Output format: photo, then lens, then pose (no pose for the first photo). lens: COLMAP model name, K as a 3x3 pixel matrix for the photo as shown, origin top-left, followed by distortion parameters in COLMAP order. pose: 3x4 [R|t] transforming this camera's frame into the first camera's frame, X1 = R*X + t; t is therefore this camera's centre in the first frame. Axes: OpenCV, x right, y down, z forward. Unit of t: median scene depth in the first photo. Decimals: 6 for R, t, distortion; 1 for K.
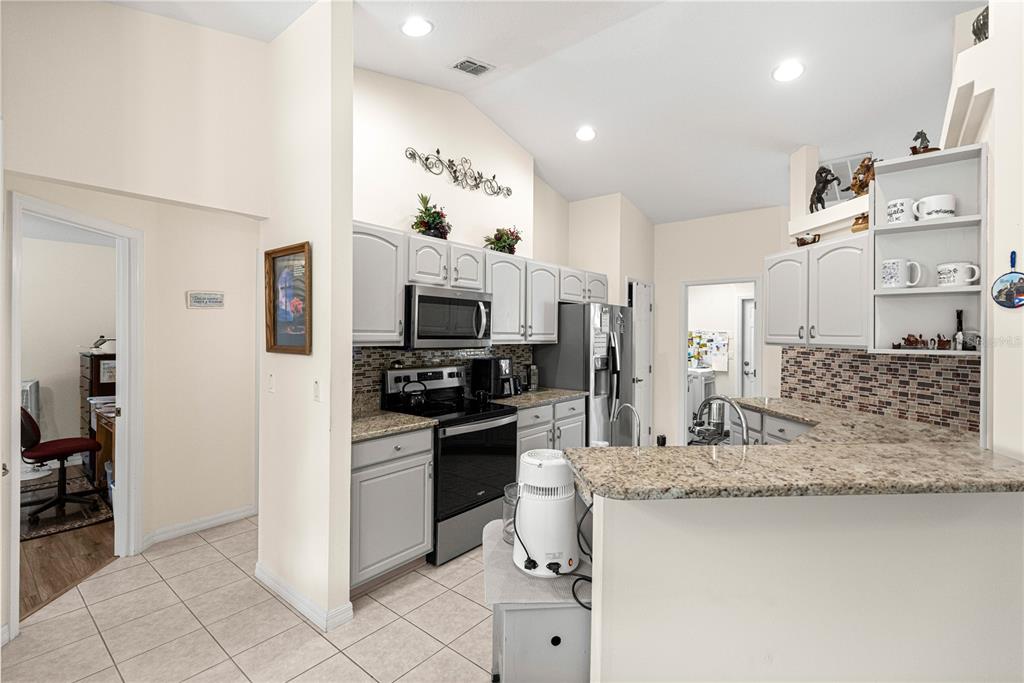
lens RADIAL K [[460.6, 0, 509.4], [0, 460.6, 333.6], [0, 0, 1]] dist [0.008201, -0.001411]
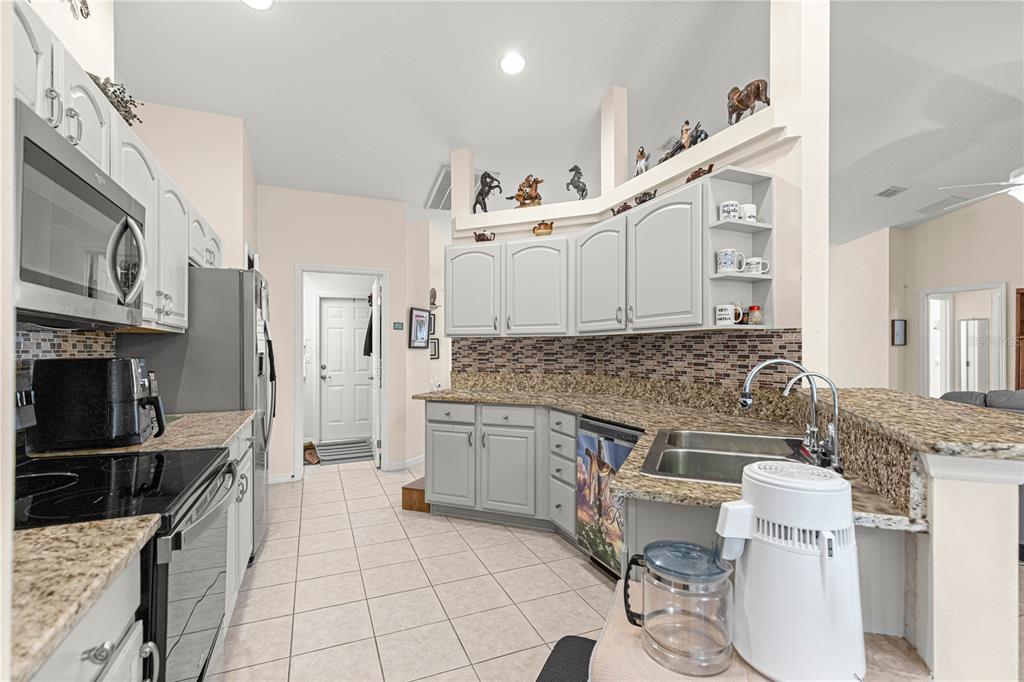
lens RADIAL K [[460.6, 0, 509.6], [0, 460.6, 338.8], [0, 0, 1]] dist [0.008201, -0.001411]
pose [[0.464480, 0.012418, 0.885497, -0.248150], [0.002742, 0.999877, -0.015461, 0.045446], [-0.885579, 0.009609, 0.464388, 0.460788]]
